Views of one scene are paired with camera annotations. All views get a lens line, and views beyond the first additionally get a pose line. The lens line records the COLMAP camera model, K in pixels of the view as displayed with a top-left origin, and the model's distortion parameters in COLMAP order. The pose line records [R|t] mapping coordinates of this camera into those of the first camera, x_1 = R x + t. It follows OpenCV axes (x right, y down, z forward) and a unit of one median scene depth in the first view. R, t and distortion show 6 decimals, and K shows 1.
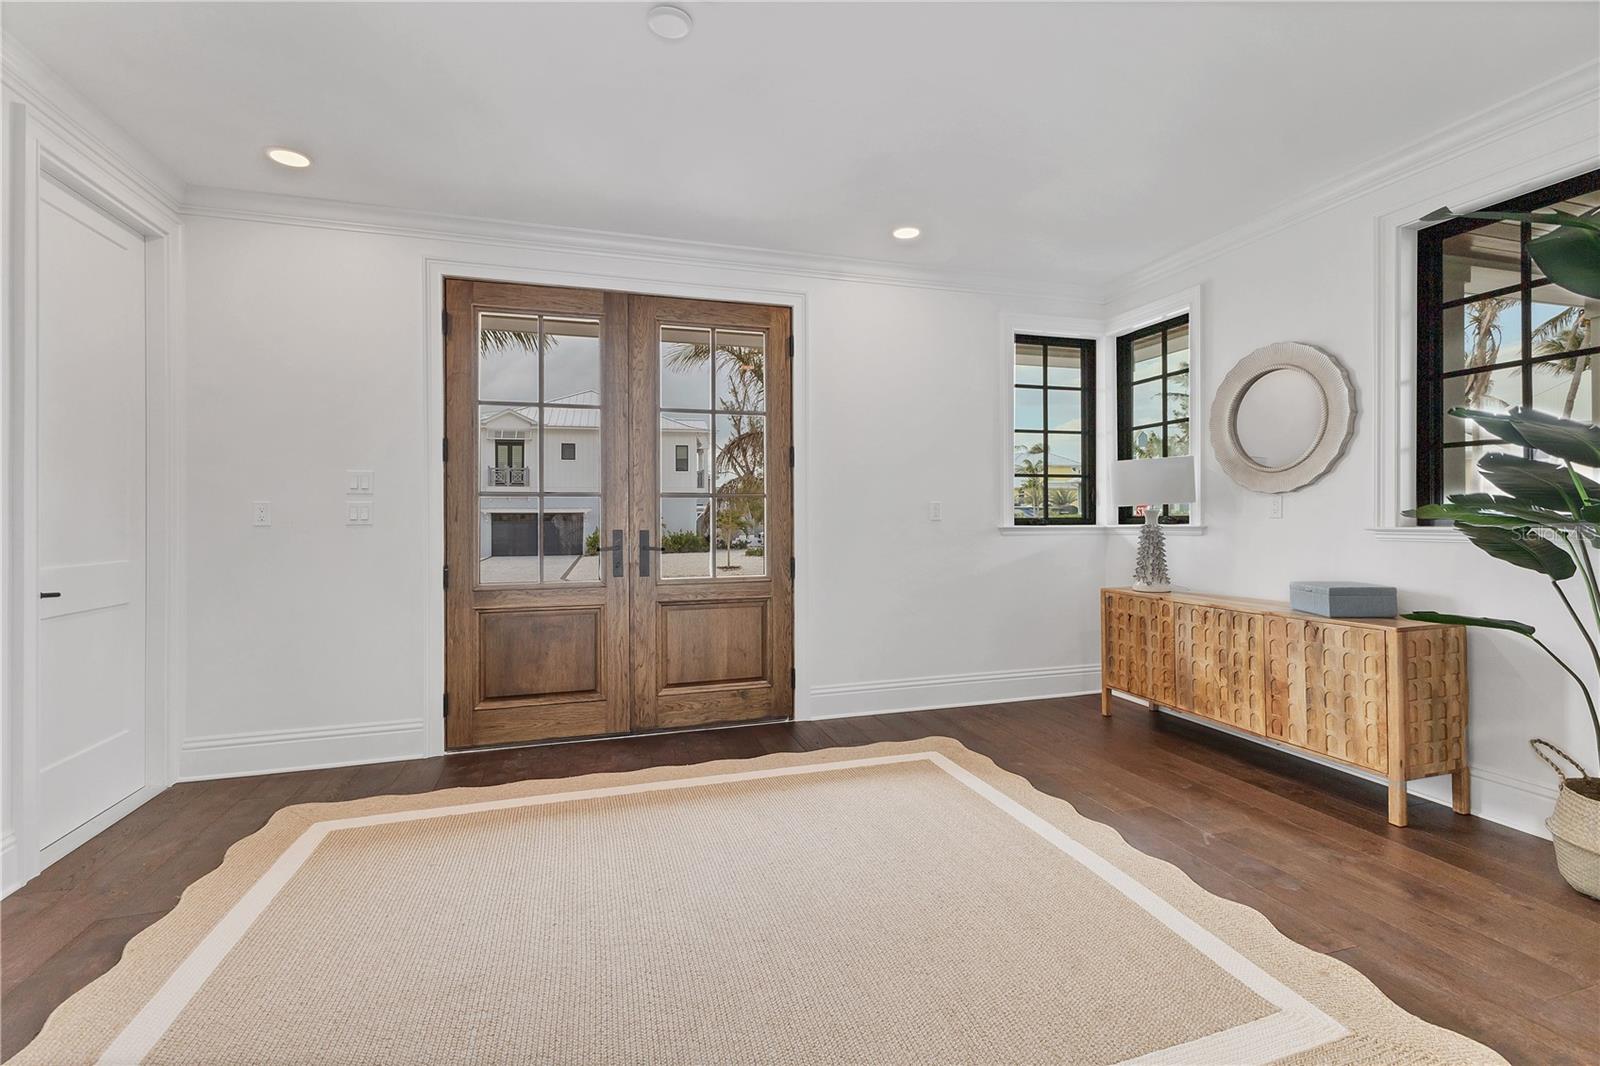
lens RADIAL K [[728.6, 0, 807.5], [0, 728.6, 542.0], [0, 0, 1]] dist [0.017389, -0.000566]
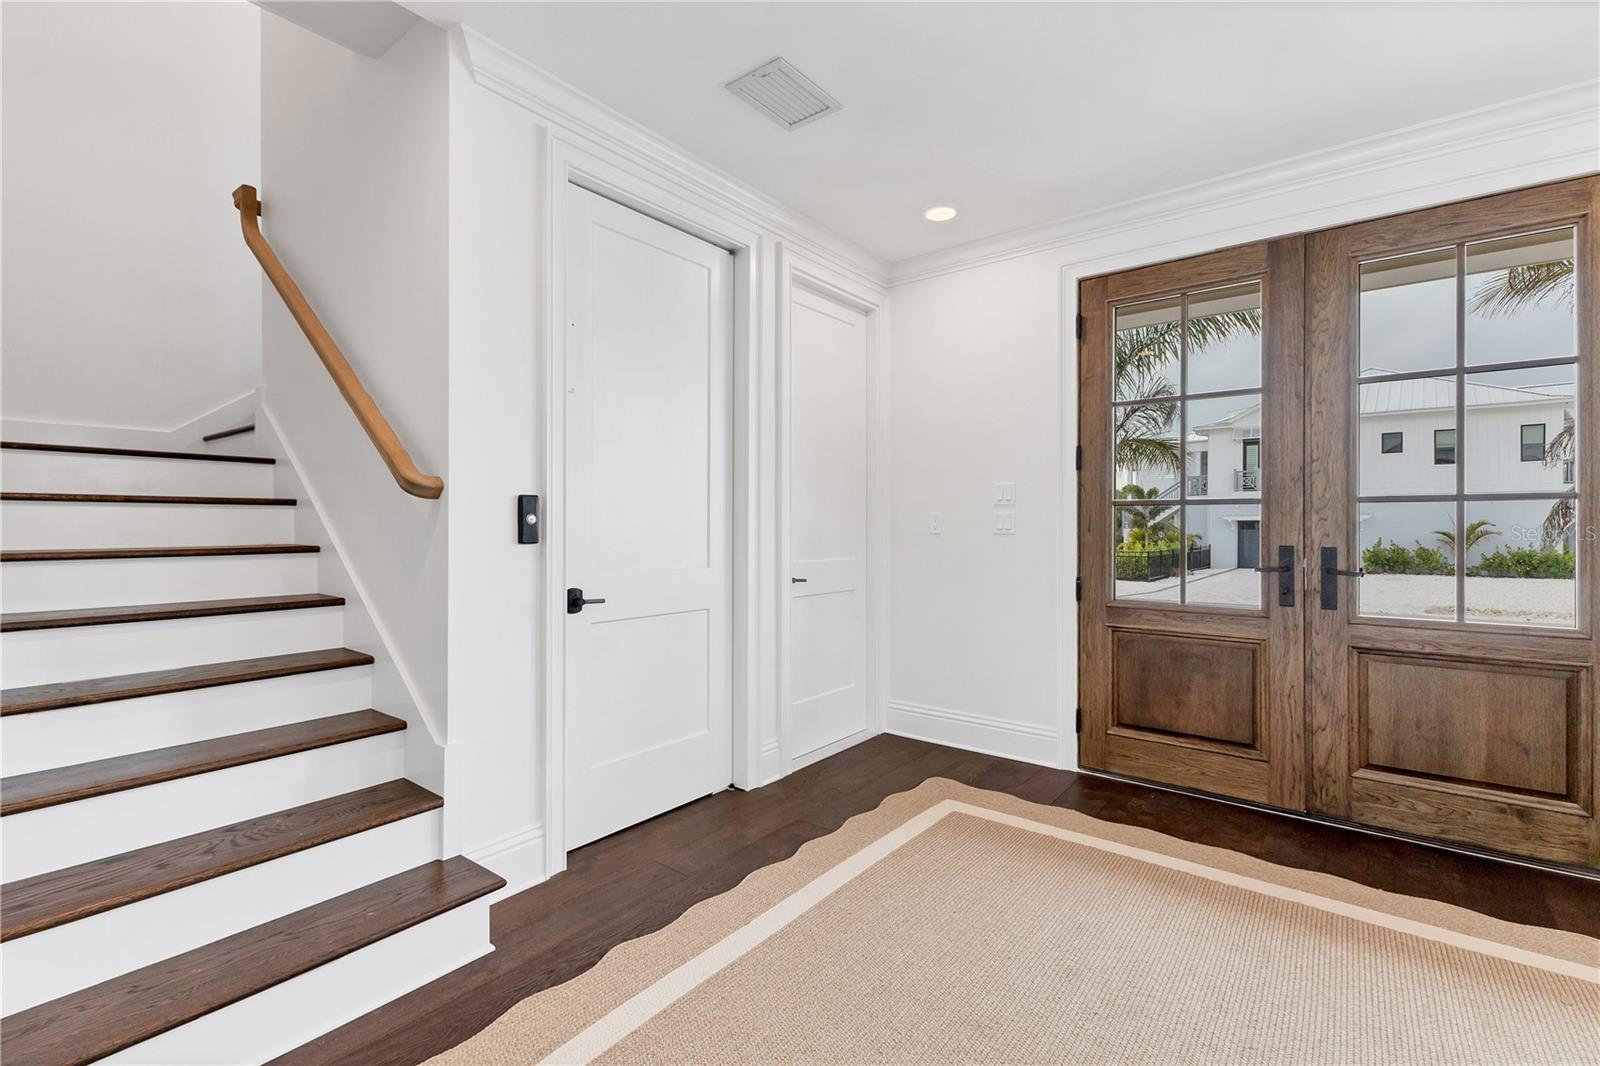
lens RADIAL K [[728.6, 0, 807.5], [0, 728.6, 542.0], [0, 0, 1]] dist [0.017389, -0.000566]
pose [[0.564133, 0.026571, -0.825256, 0.096785], [-0.034101, 0.999379, 0.008867, -0.010583], [0.824979, 0.023140, 0.564689, 0.148955]]
